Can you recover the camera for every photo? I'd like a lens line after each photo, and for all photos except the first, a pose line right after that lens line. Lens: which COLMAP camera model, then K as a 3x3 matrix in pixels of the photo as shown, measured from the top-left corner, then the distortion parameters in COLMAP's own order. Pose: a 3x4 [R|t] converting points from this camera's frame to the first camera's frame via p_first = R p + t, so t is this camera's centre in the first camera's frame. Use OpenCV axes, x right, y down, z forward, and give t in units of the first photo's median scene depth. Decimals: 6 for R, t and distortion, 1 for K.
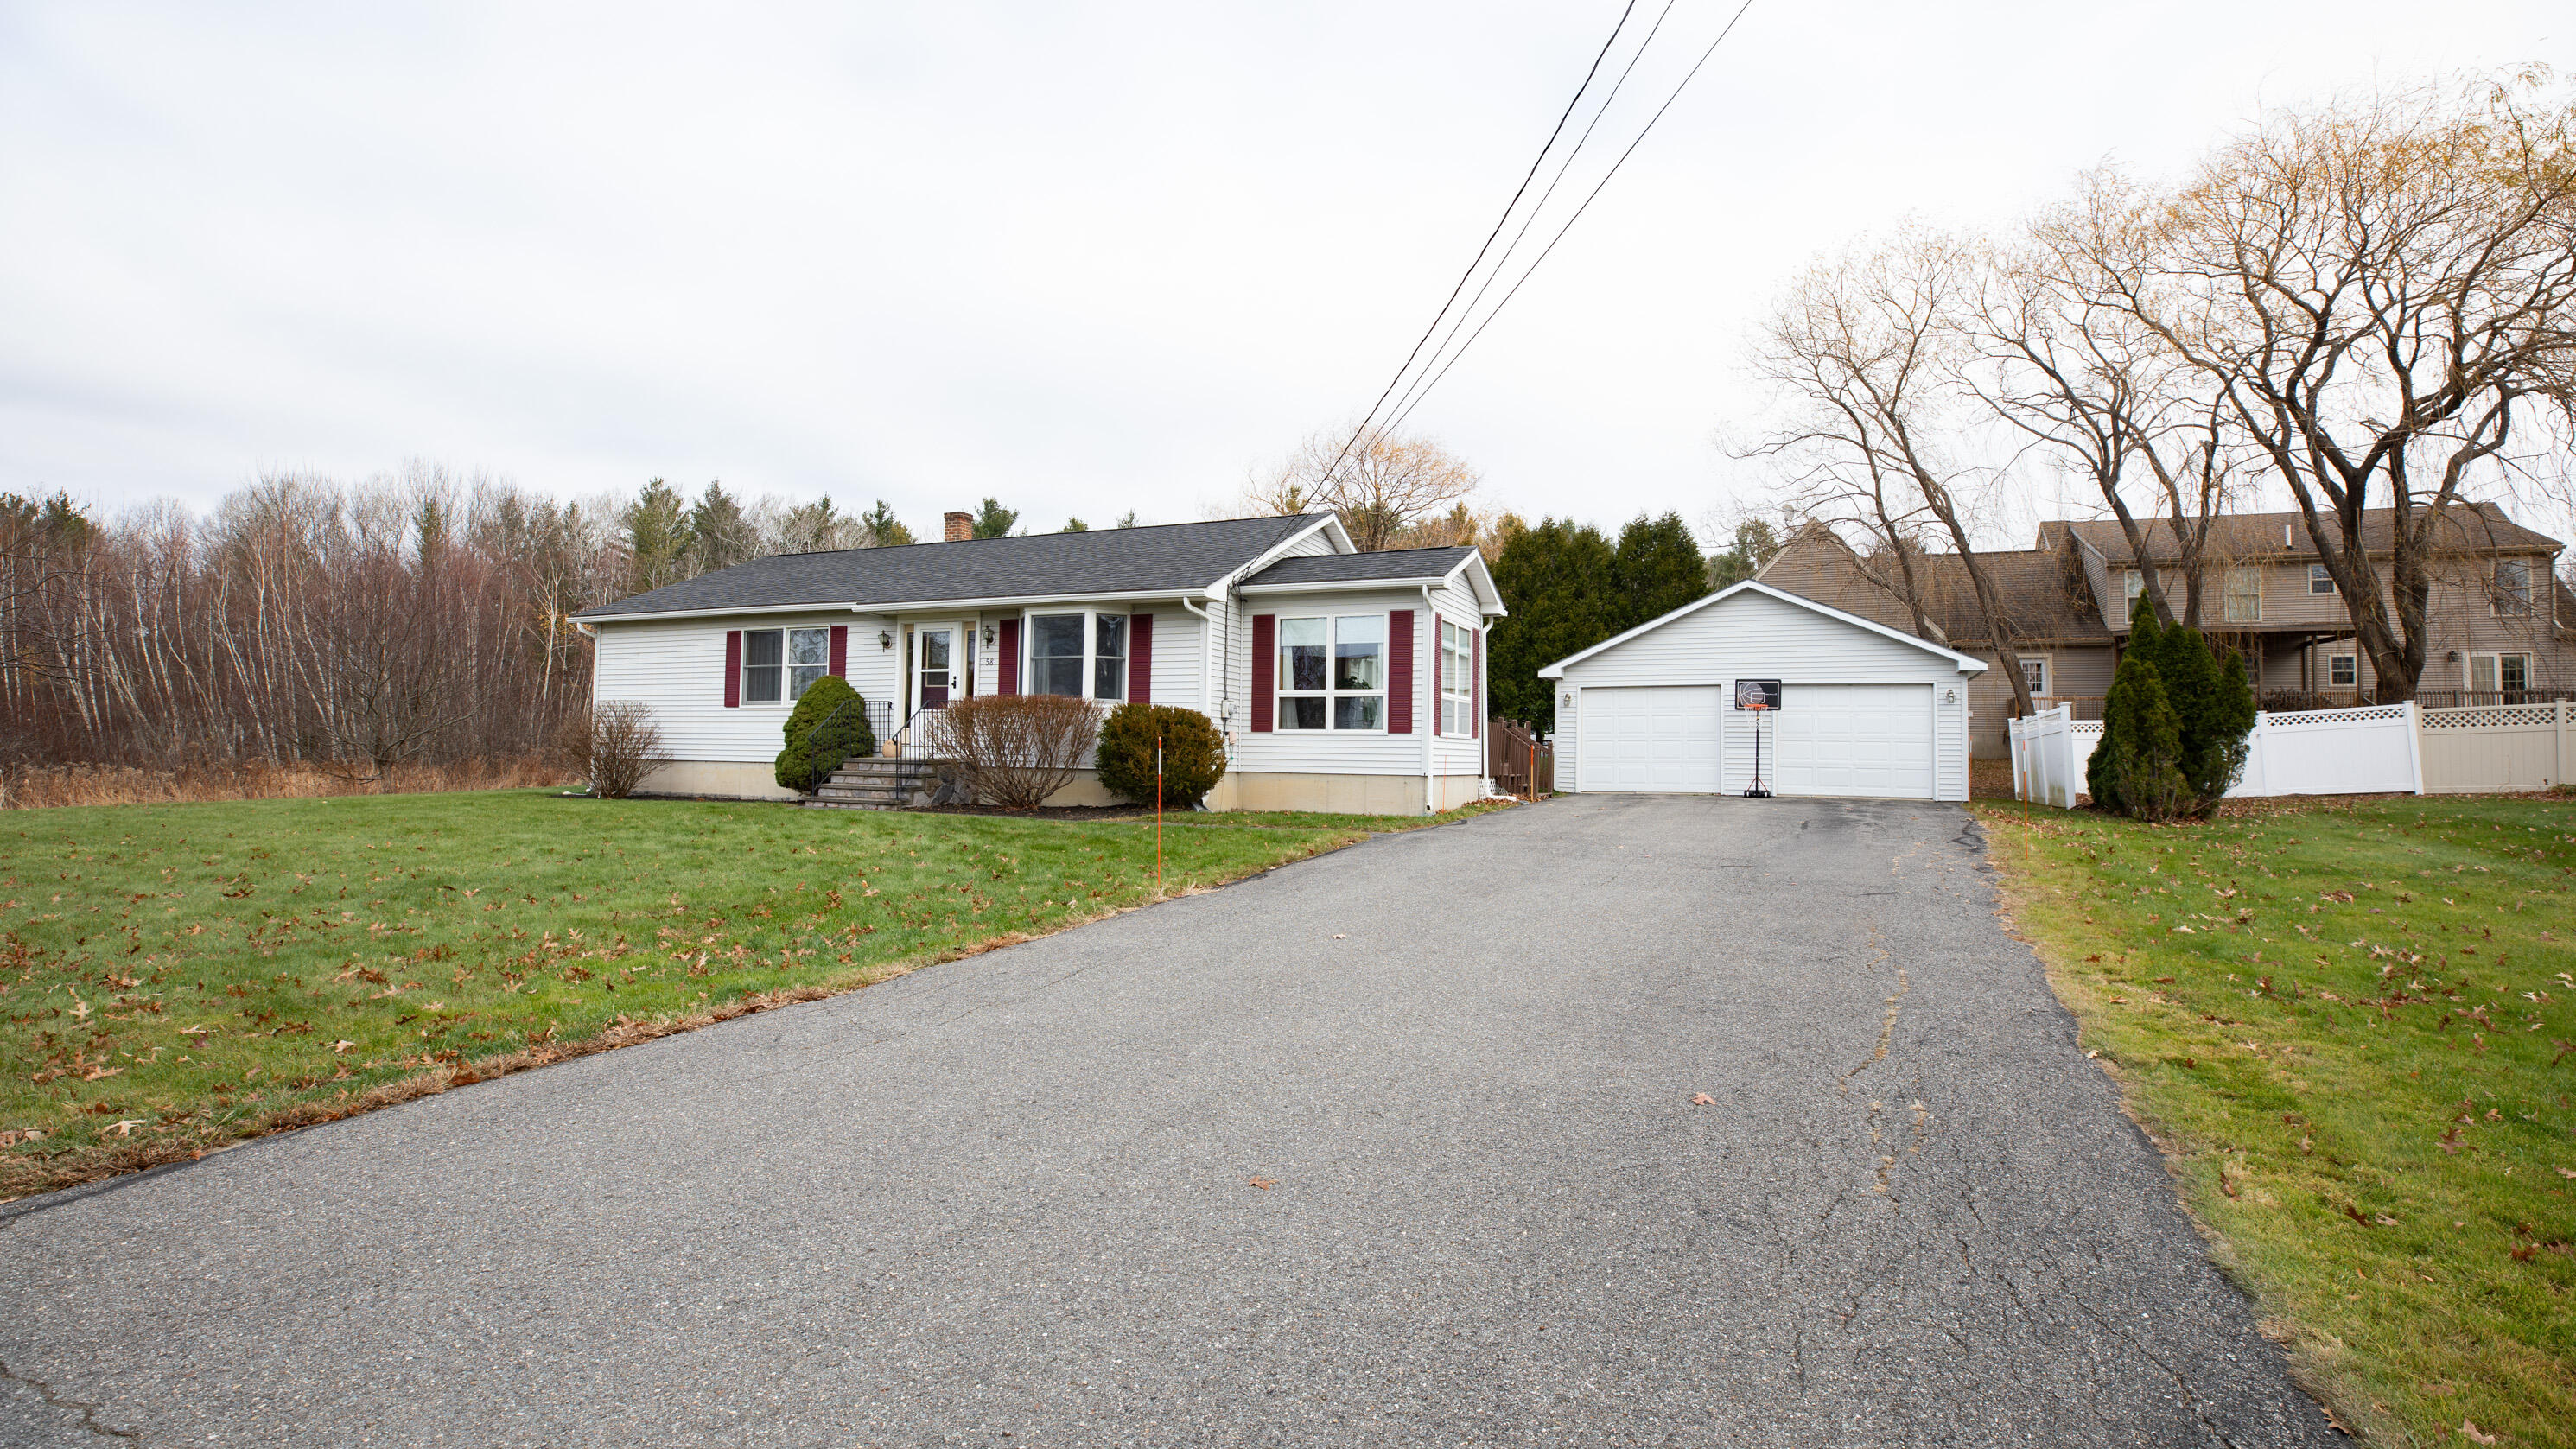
lens RADIAL K [[1145.1, 0, 1287.7], [0, 1145.1, 712.2], [0, 0, 1]] dist [0.002178, 0.000984]
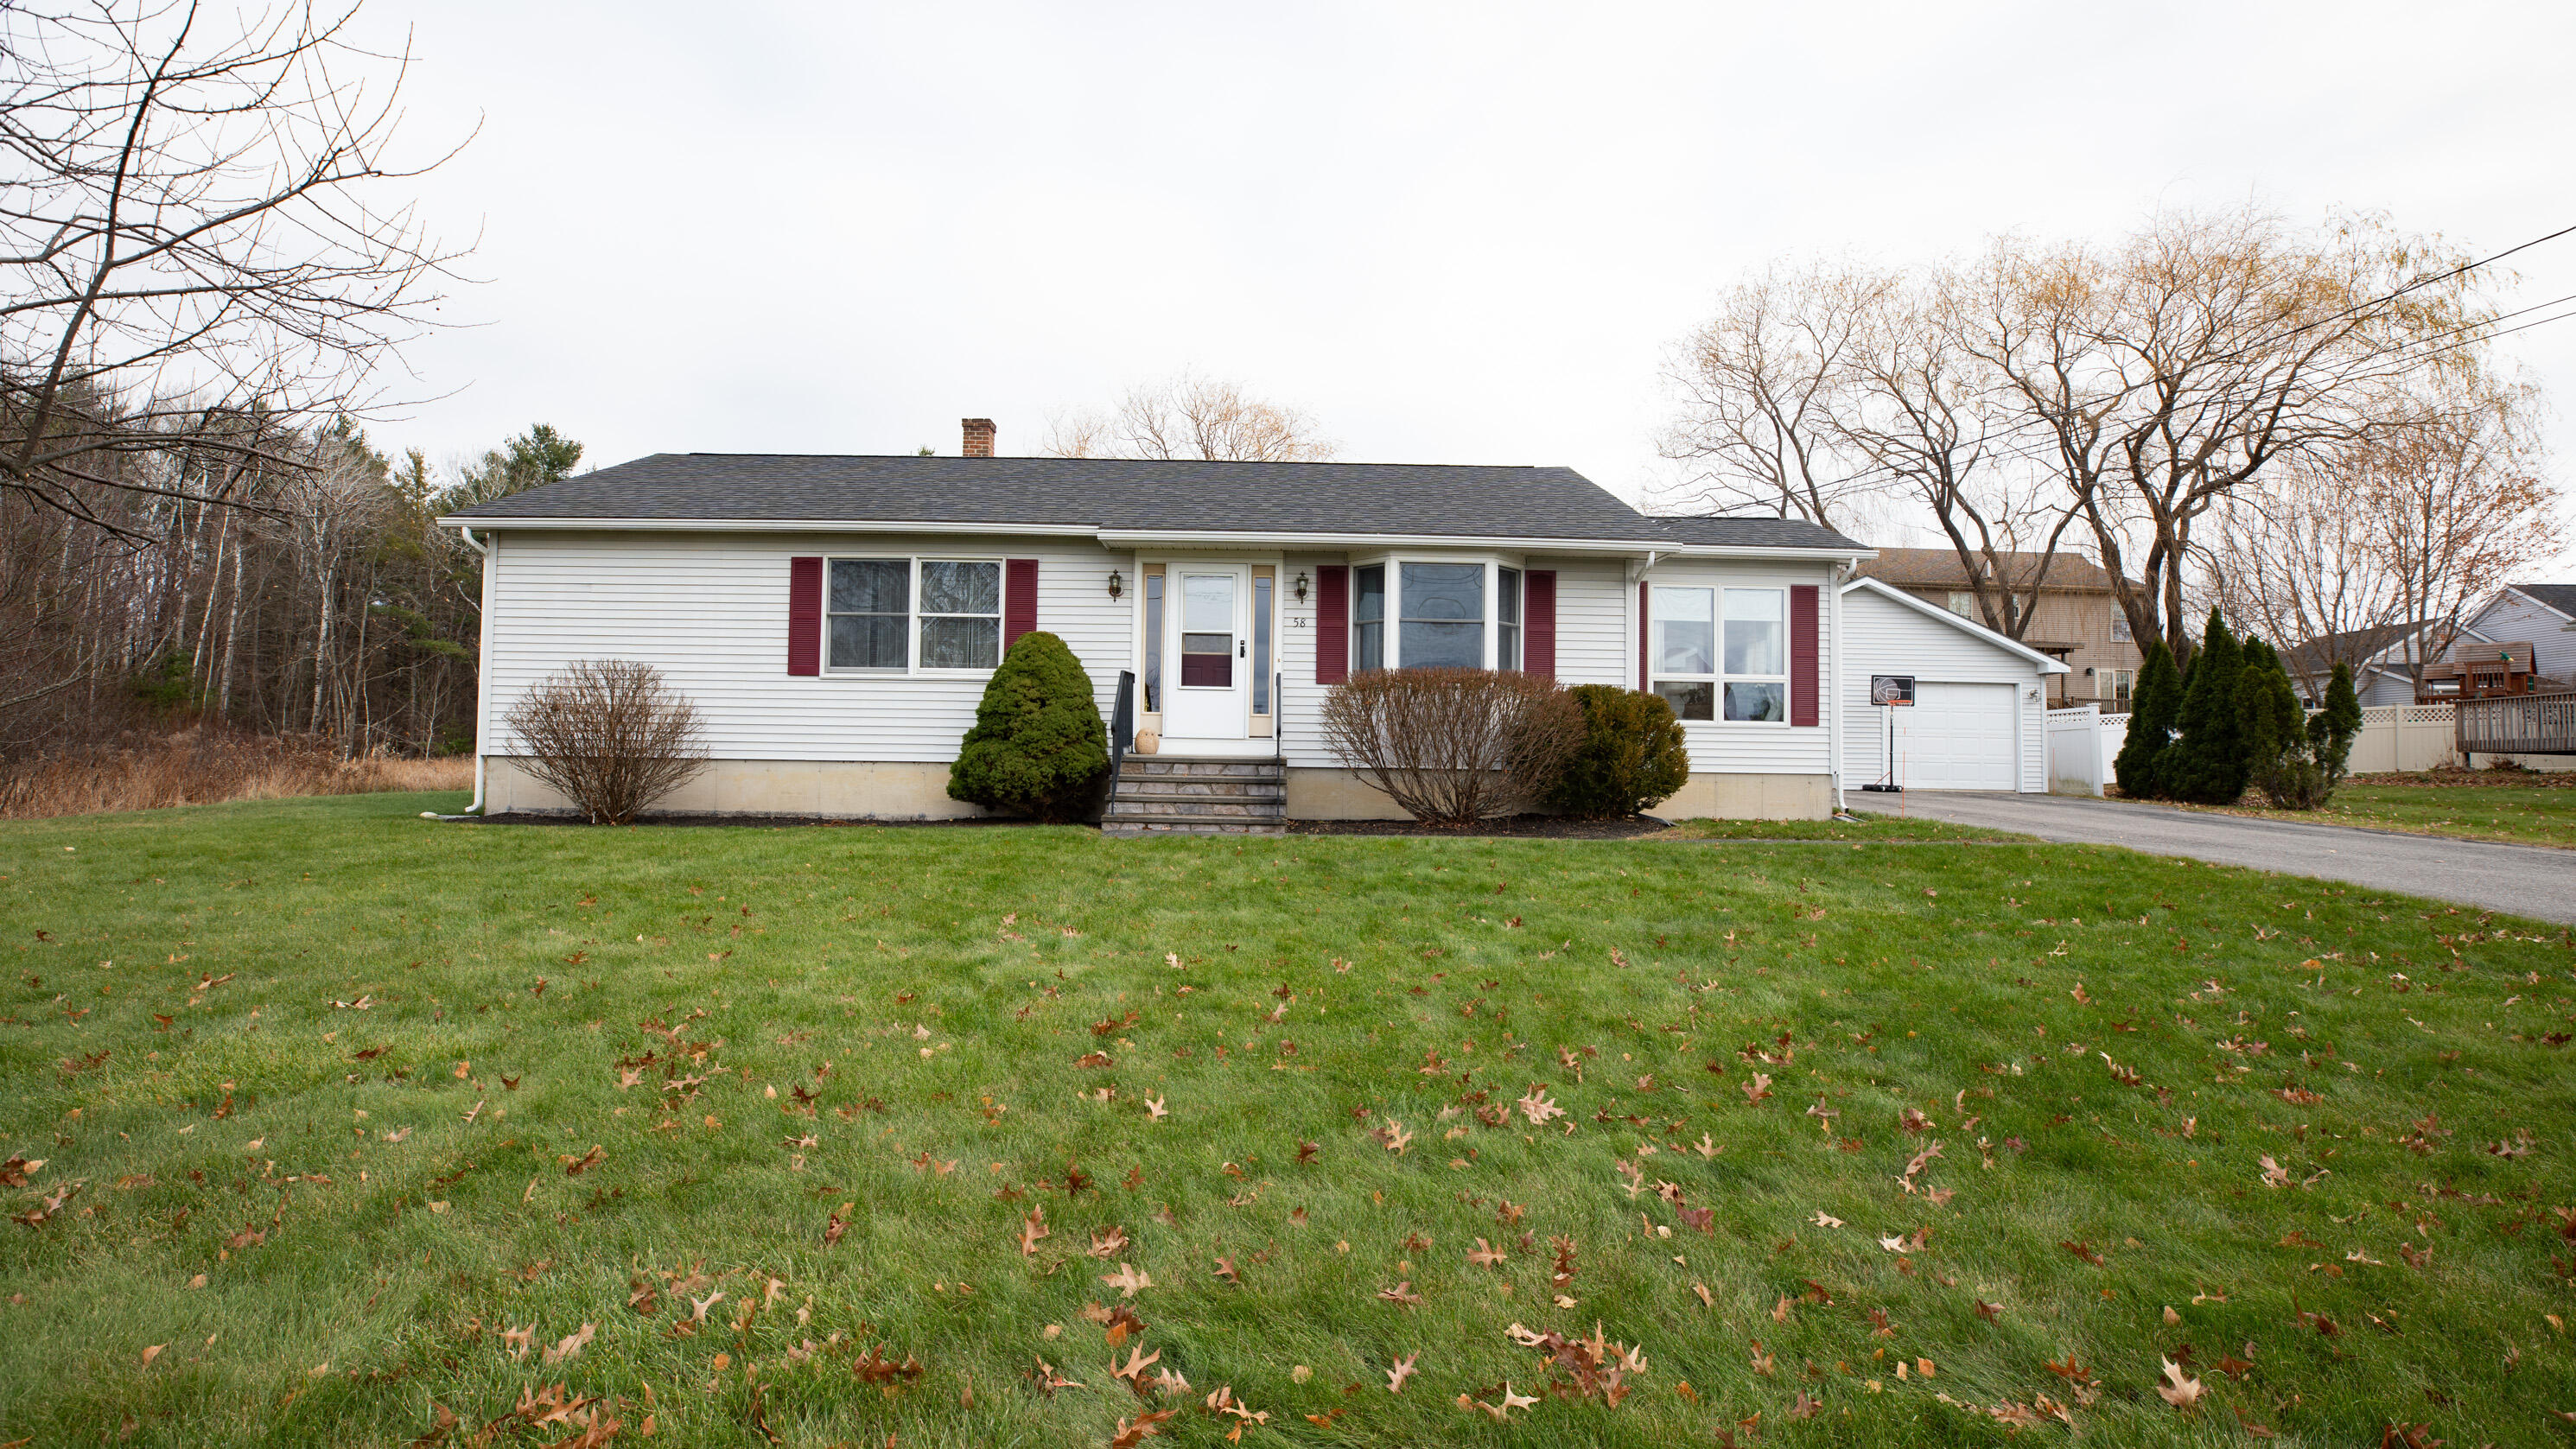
lens RADIAL K [[1145.1, 0, 1287.7], [0, 1145.1, 712.2], [0, 0, 1]] dist [0.002178, 0.000984]
pose [[0.918464, 0.013724, 0.395267, -0.493862], [-0.016528, 0.999857, 0.003690, 0.009128], [-0.395160, -0.009922, 0.918559, 0.303704]]
